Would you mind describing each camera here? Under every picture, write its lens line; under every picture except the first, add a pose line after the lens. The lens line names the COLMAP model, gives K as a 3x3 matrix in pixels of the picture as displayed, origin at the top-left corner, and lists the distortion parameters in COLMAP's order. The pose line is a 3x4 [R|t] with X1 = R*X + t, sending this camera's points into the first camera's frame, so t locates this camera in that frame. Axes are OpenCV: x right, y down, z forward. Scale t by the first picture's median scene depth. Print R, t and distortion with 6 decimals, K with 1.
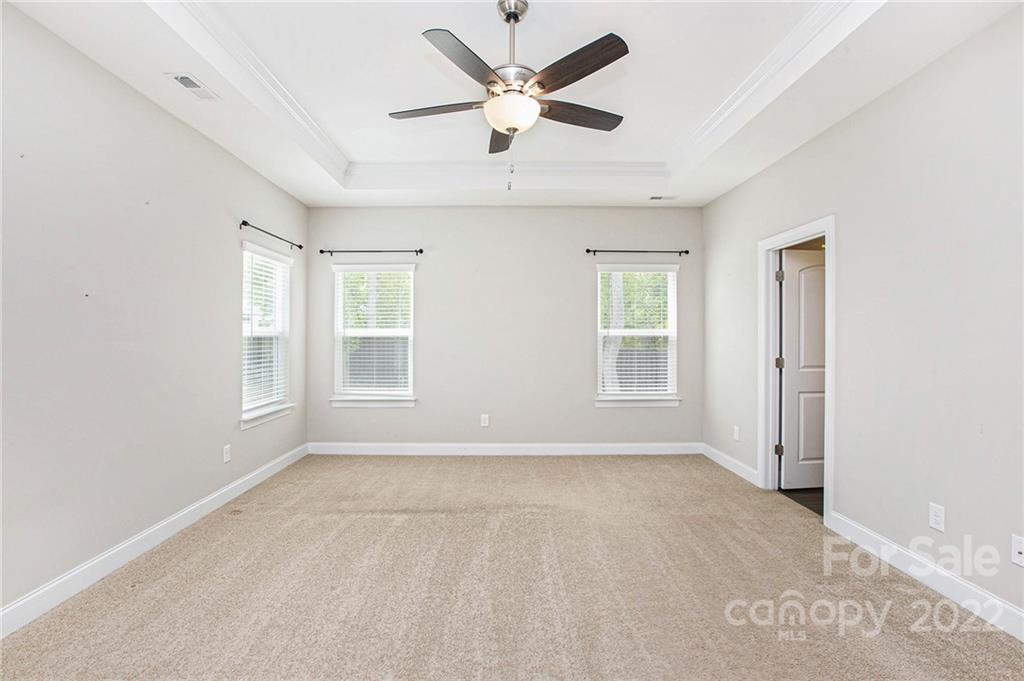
lens RADIAL K [[476.5, 0, 508.4], [0, 476.5, 336.6], [0, 0, 1]] dist [-0.028964, 0.003953]
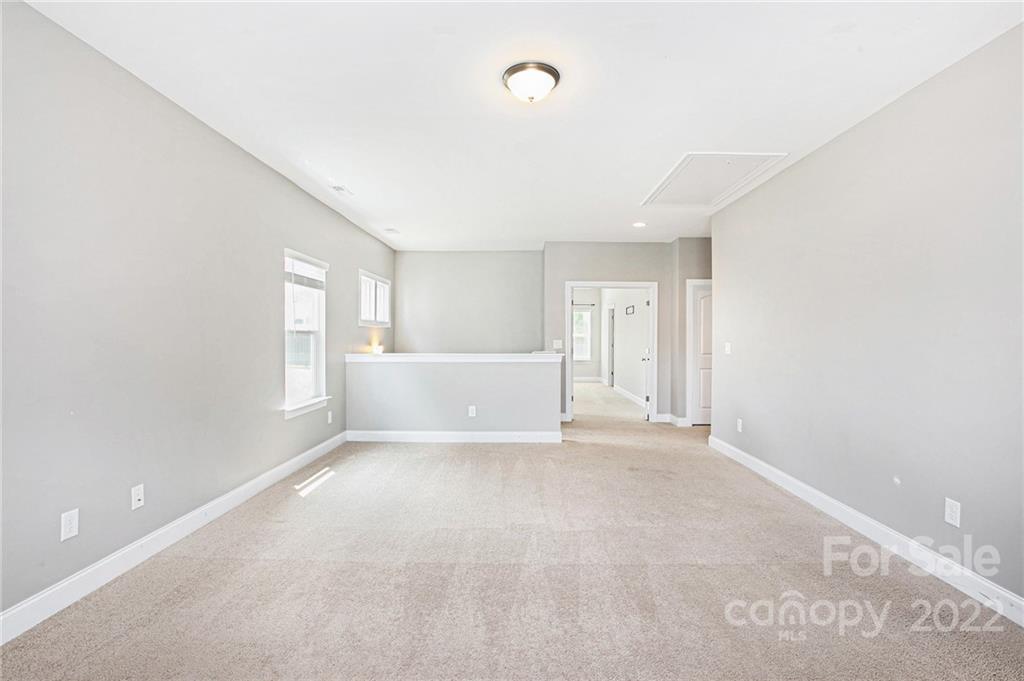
lens RADIAL K [[476.5, 0, 512.9], [0, 476.5, 336.1], [0, 0, 1]] dist [-0.028964, 0.003953]
pose [[0.999560, -0.002650, -0.029533, 0.000099], [0.002760, 0.999989, 0.003684, -0.001575], [0.029523, -0.003764, 0.999557, -0.143333]]
